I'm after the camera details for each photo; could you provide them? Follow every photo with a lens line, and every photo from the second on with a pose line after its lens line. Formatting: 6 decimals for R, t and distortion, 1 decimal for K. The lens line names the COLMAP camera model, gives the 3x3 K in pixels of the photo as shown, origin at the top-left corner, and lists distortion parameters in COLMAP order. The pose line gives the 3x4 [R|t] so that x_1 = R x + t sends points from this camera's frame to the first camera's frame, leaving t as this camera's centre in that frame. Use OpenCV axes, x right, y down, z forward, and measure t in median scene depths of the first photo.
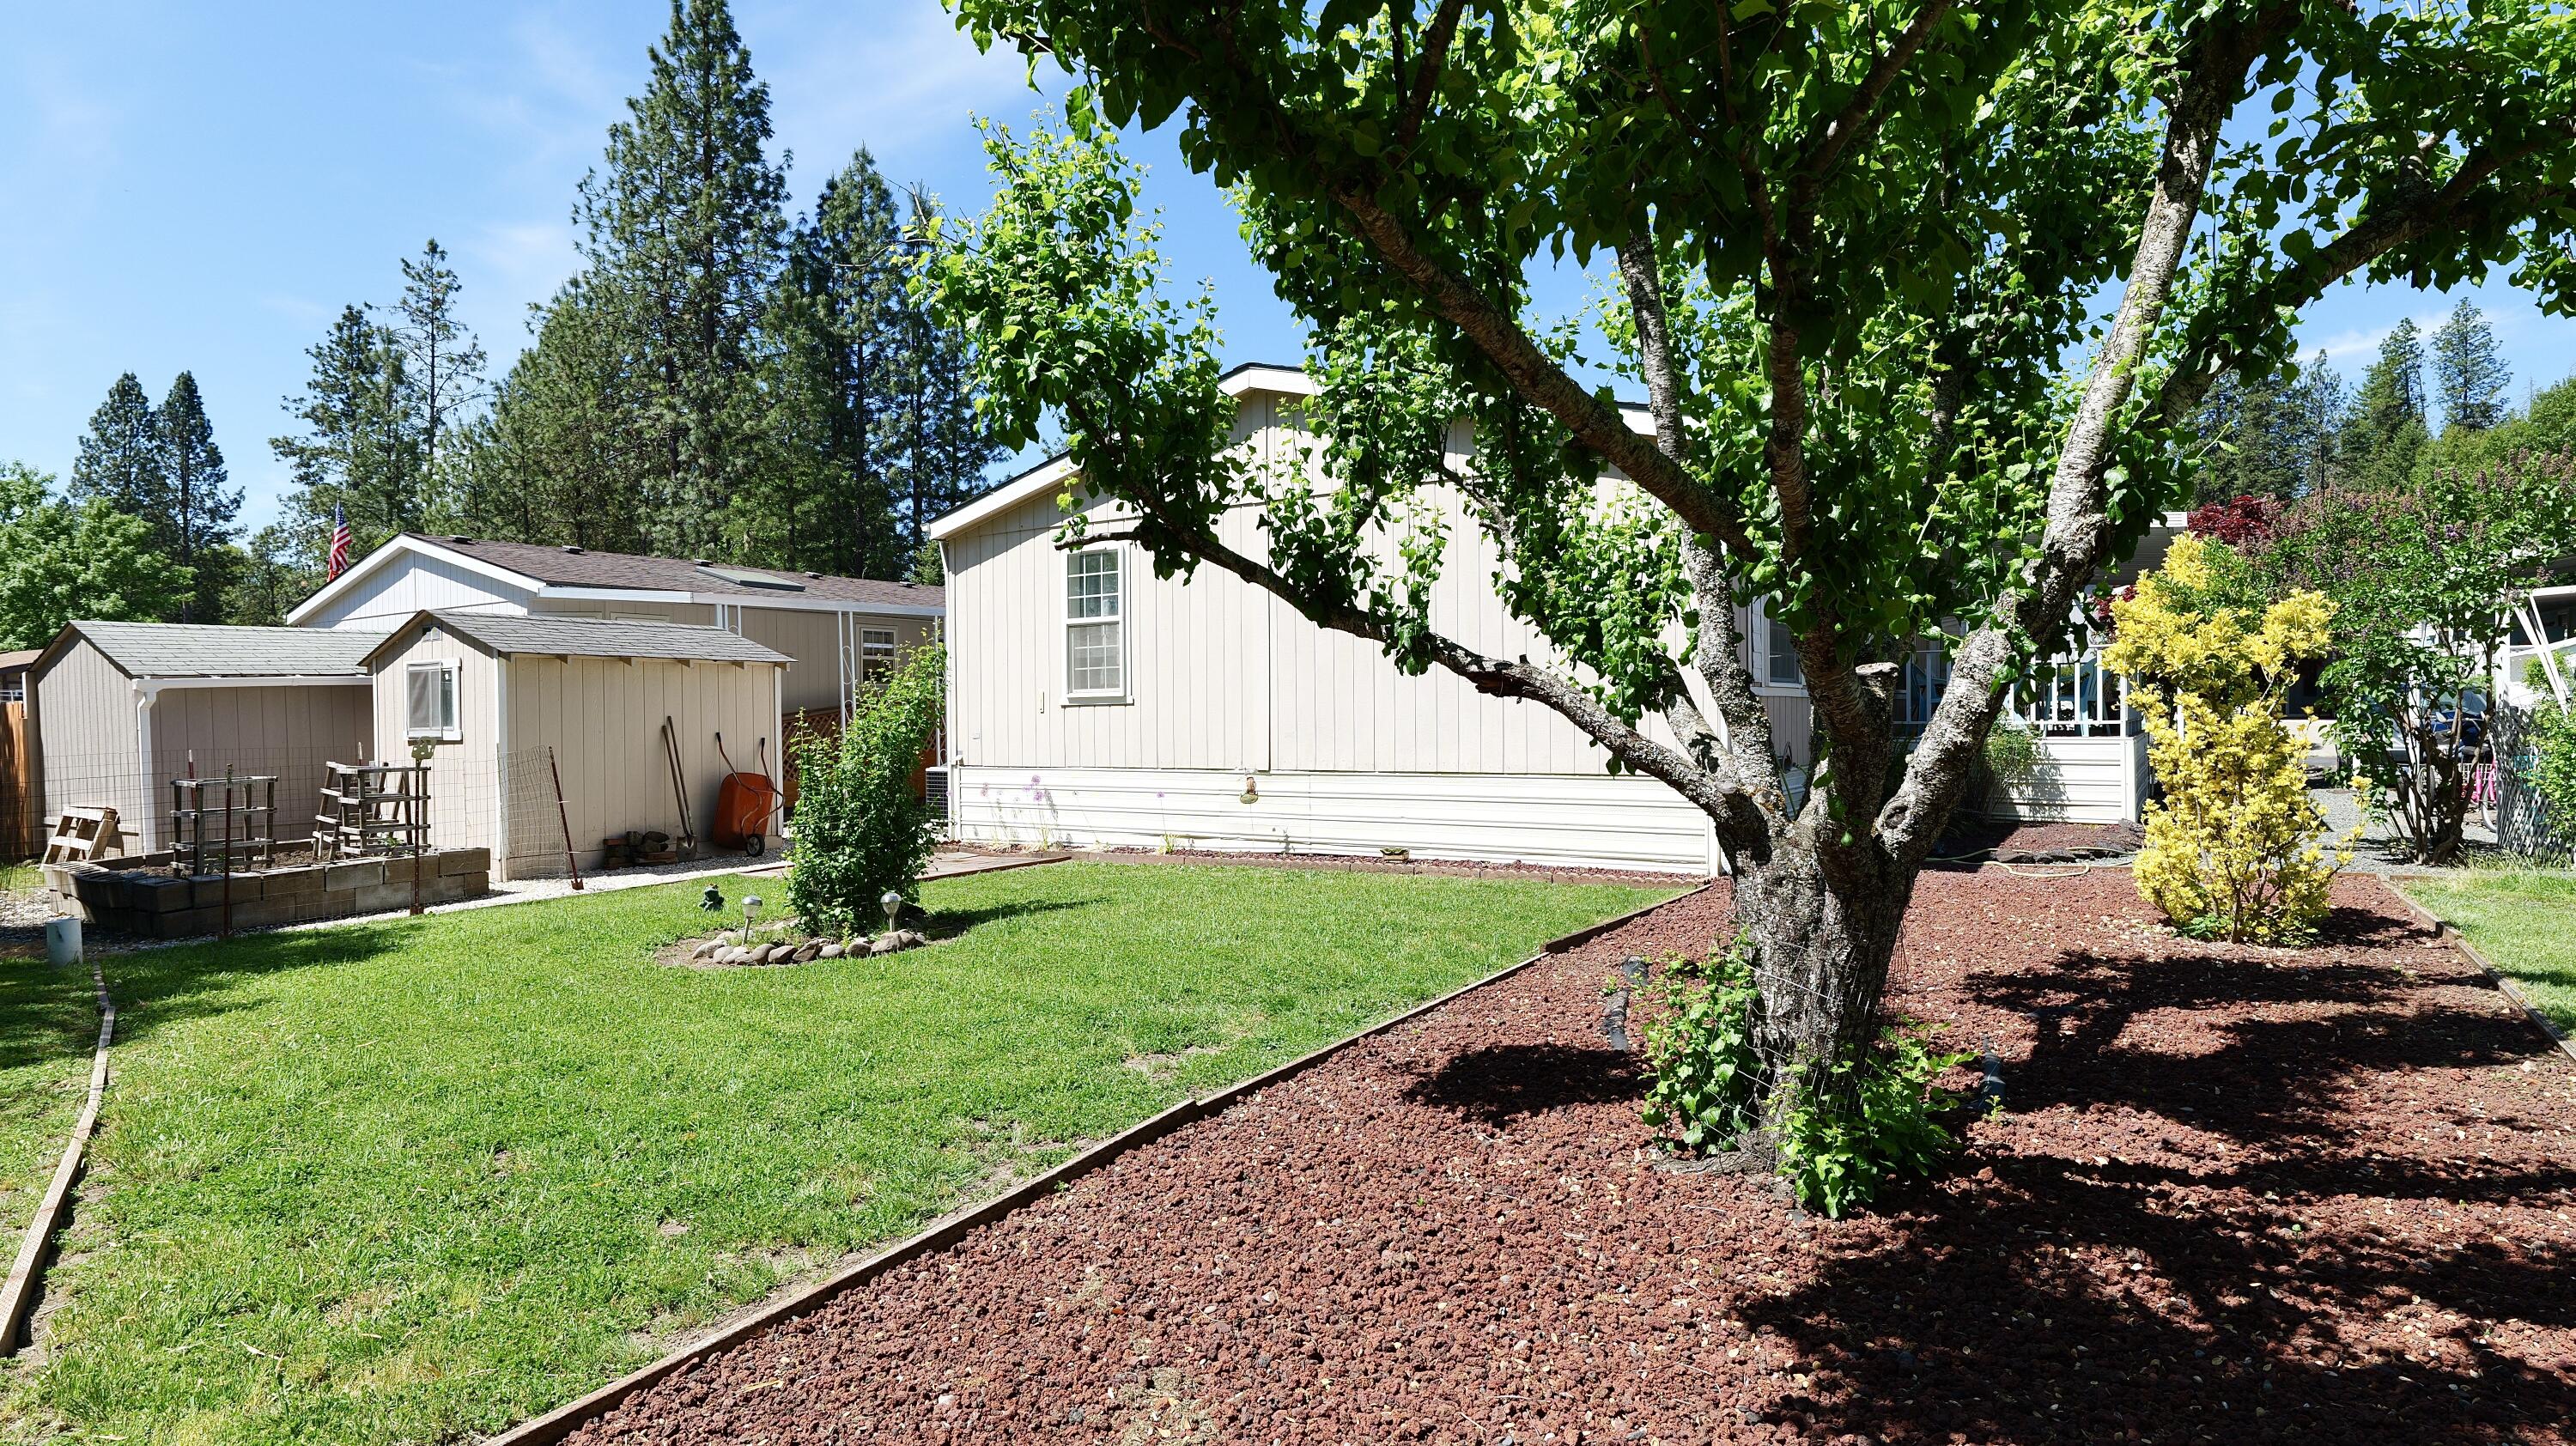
lens RADIAL K [[1360.0, 0, 1288.0], [0, 1360.0, 723.0], [0, 0, 1]] dist [0.002834, 0.000391]
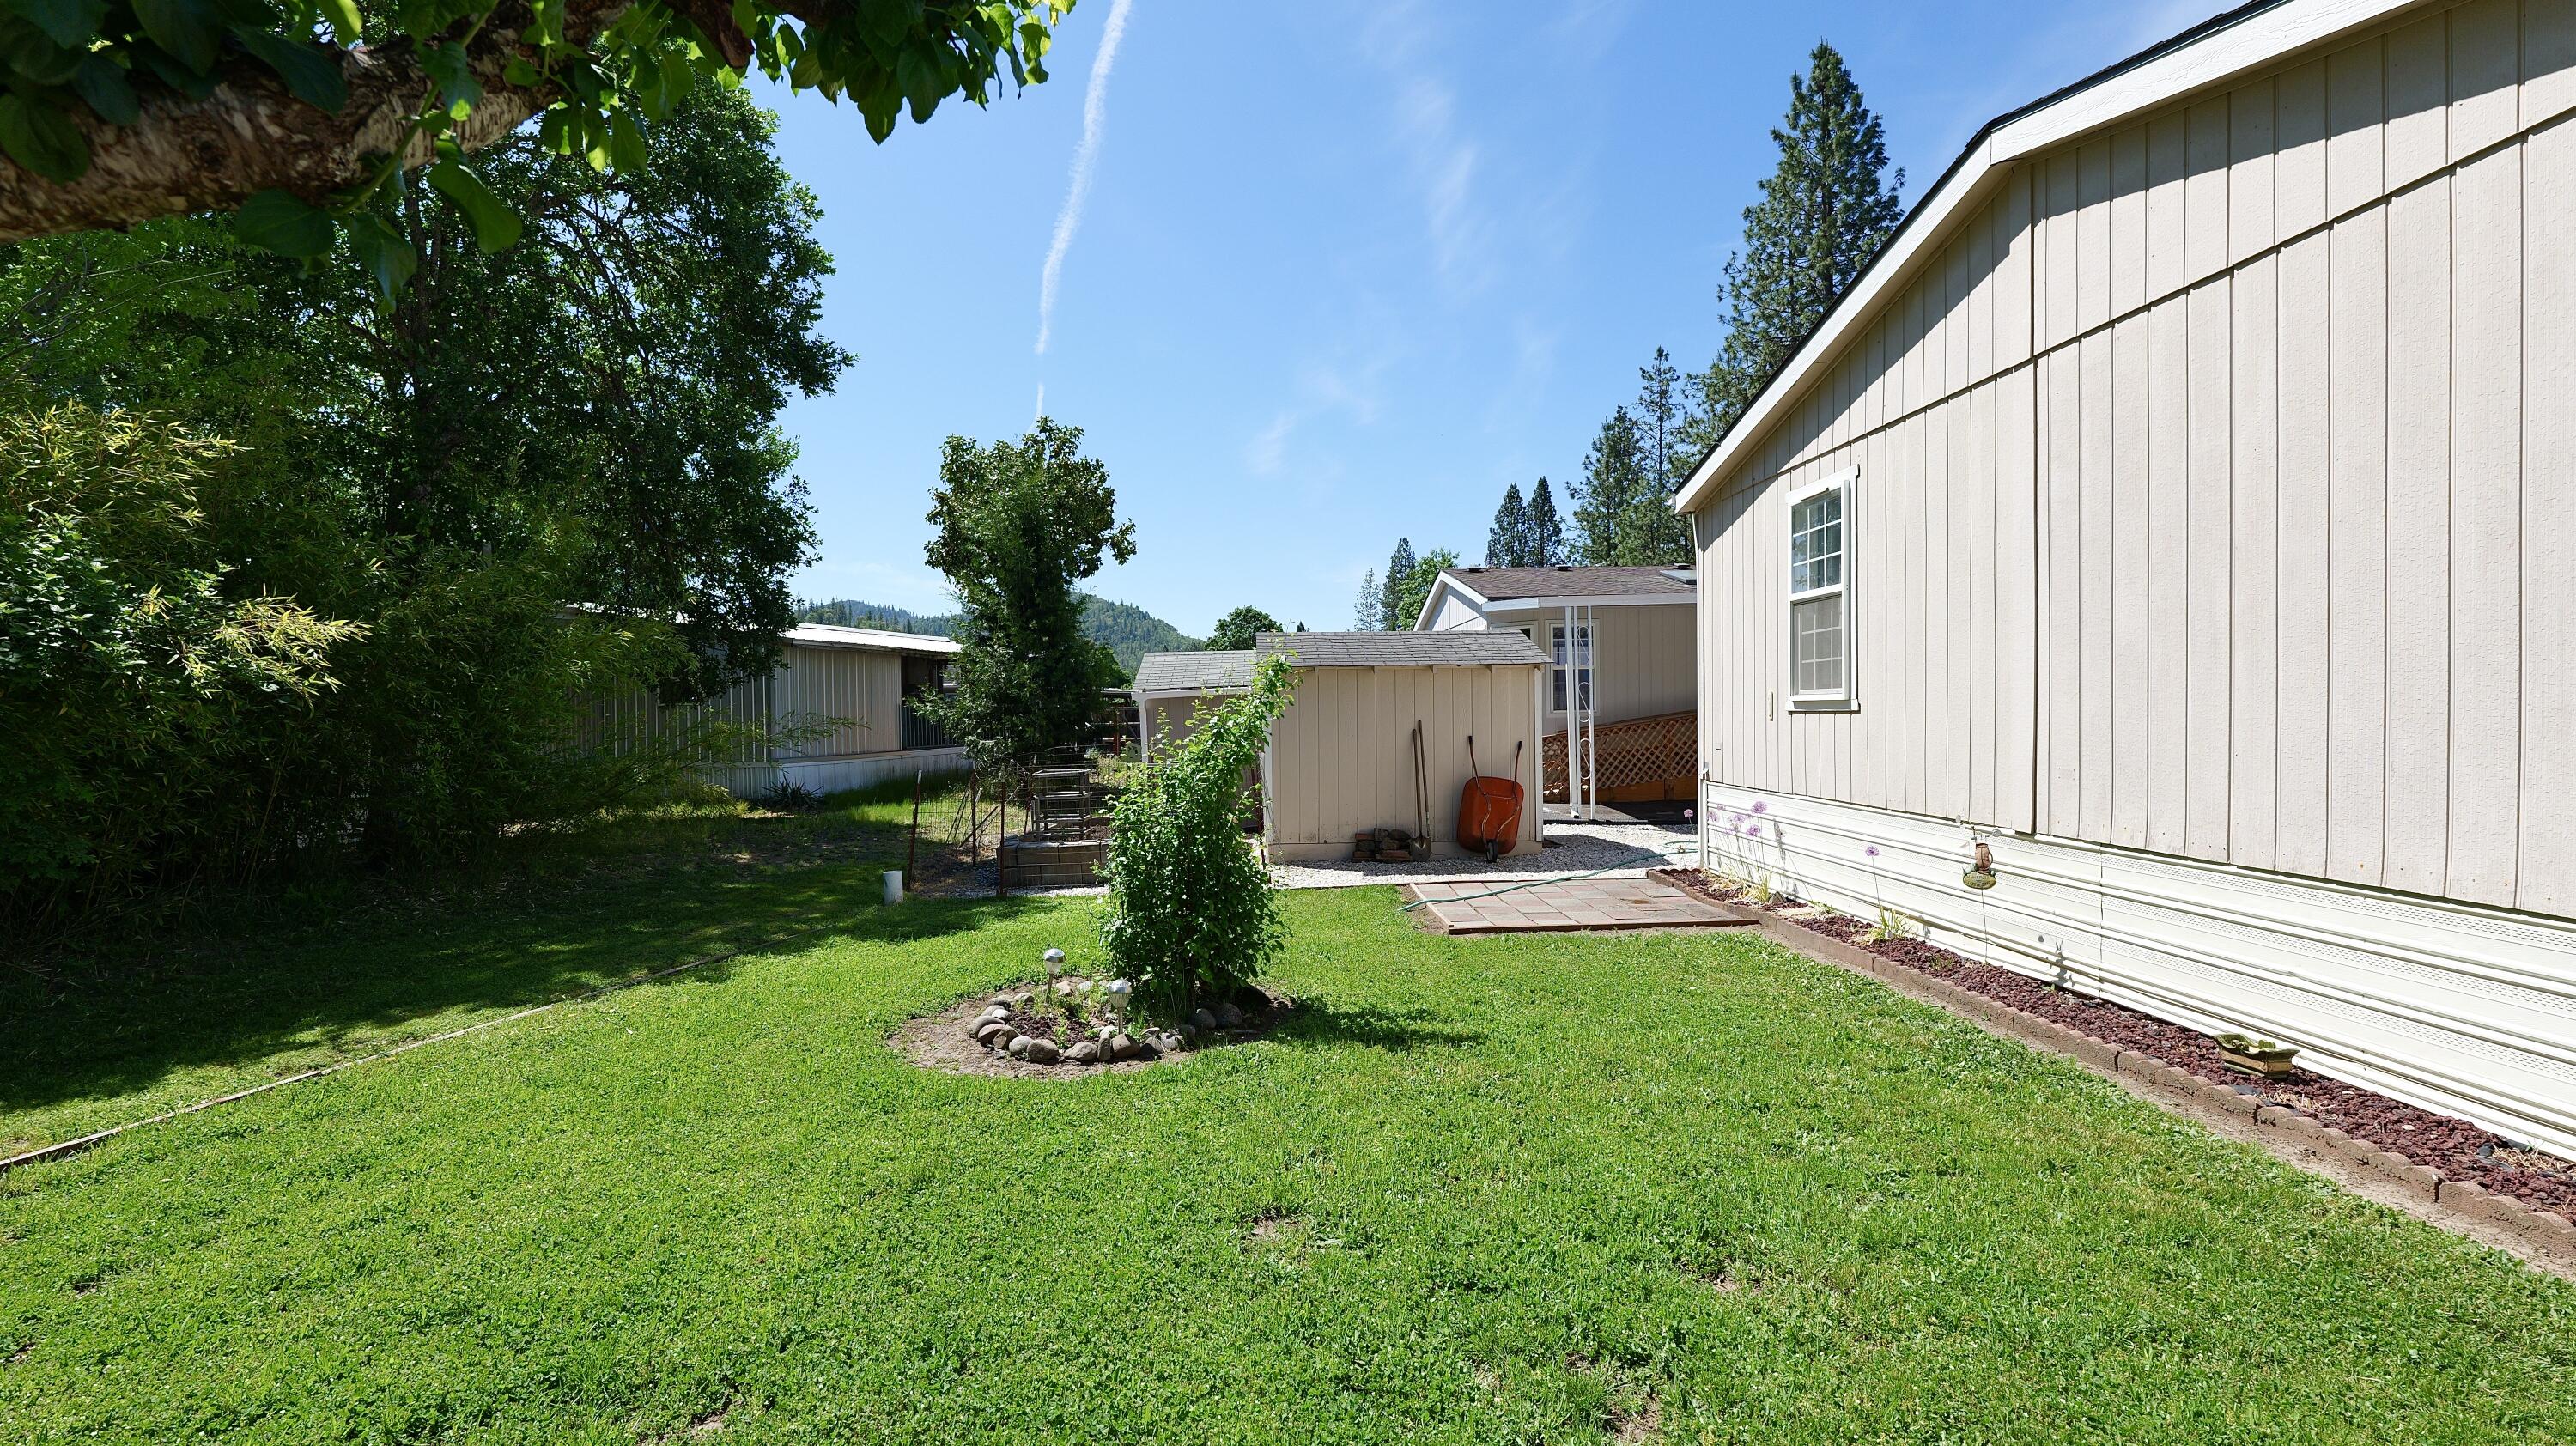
lens RADIAL K [[1053.3, 0, 1283.8], [0, 1053.3, 729.0], [0, 0, 1]] dist [-0.012076, 0.000427]
pose [[0.570566, 0.016553, -0.821085, 0.109523], [0.008949, 0.999612, 0.026371, -0.015344], [0.821203, -0.022394, 0.570197, 0.327874]]
